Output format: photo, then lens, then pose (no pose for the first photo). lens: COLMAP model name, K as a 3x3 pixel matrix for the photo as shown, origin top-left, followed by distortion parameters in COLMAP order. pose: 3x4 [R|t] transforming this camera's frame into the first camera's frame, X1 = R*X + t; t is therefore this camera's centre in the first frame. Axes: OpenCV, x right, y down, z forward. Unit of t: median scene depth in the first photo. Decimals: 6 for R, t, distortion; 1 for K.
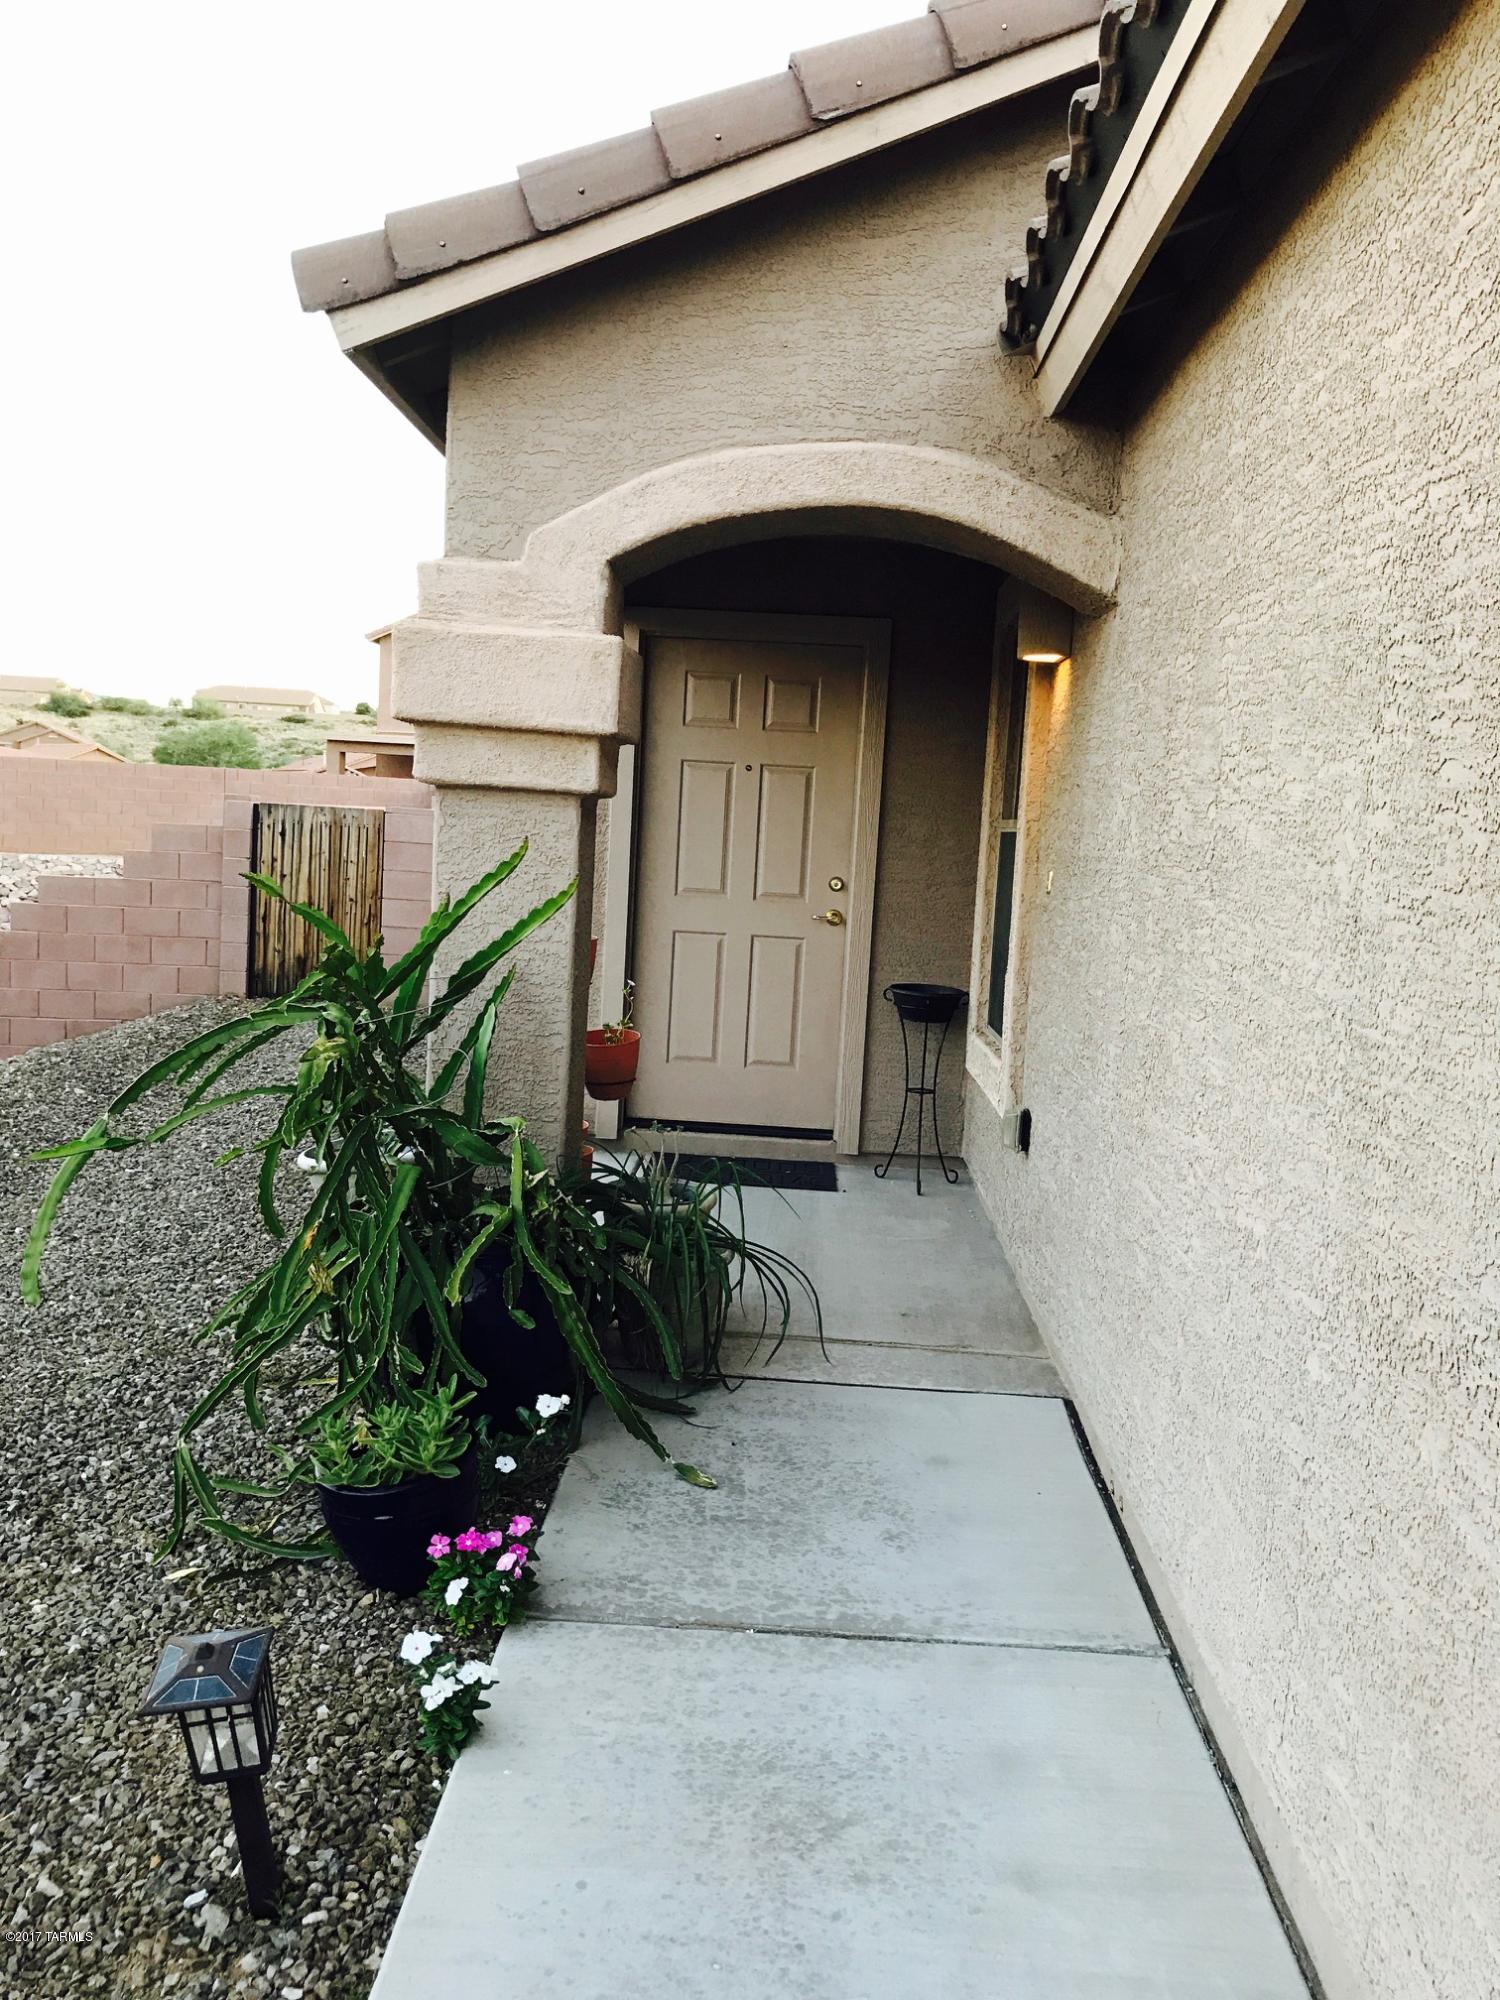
lens RADIAL K [[1623.1, 0, 750.0], [0, 1623.1, 1000.0], [0, 0, 1]] dist [0.126821, -0.419756]
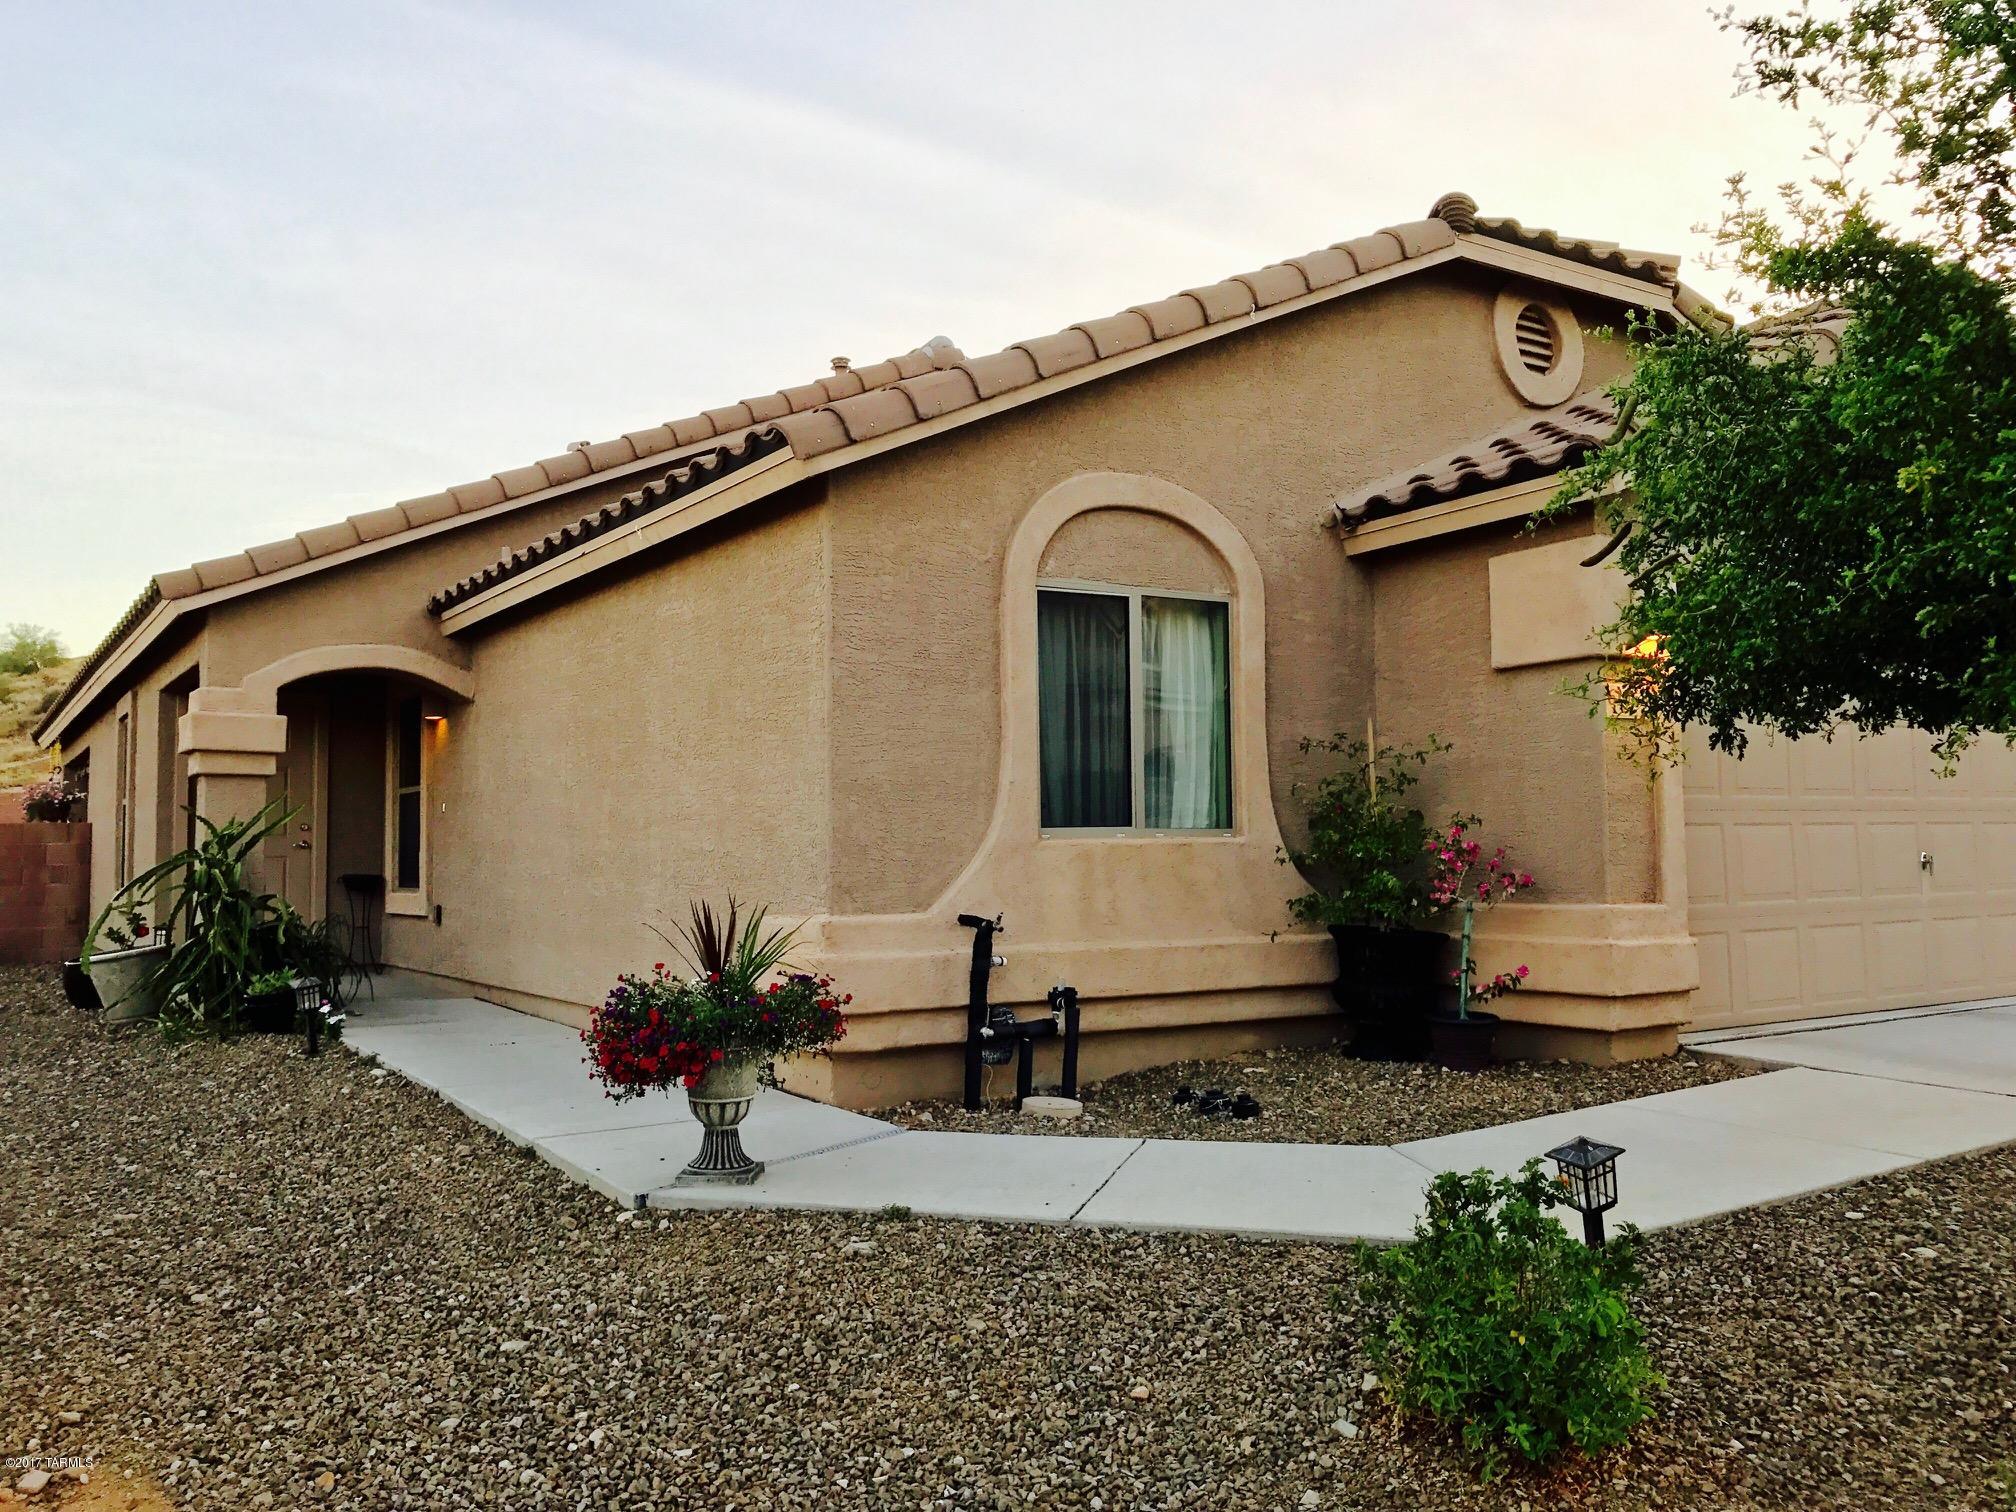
lens RADIAL K [[1636.1, 0, 998.5], [0, 1636.1, 746.4], [0, 0, 1]] dist [0.126821, -0.419756]
pose [[0.818146, -0.028623, 0.574298, -0.649833], [0.117840, 0.985908, -0.118737, 0.267617], [-0.562807, 0.164819, 0.809989, -1.736551]]
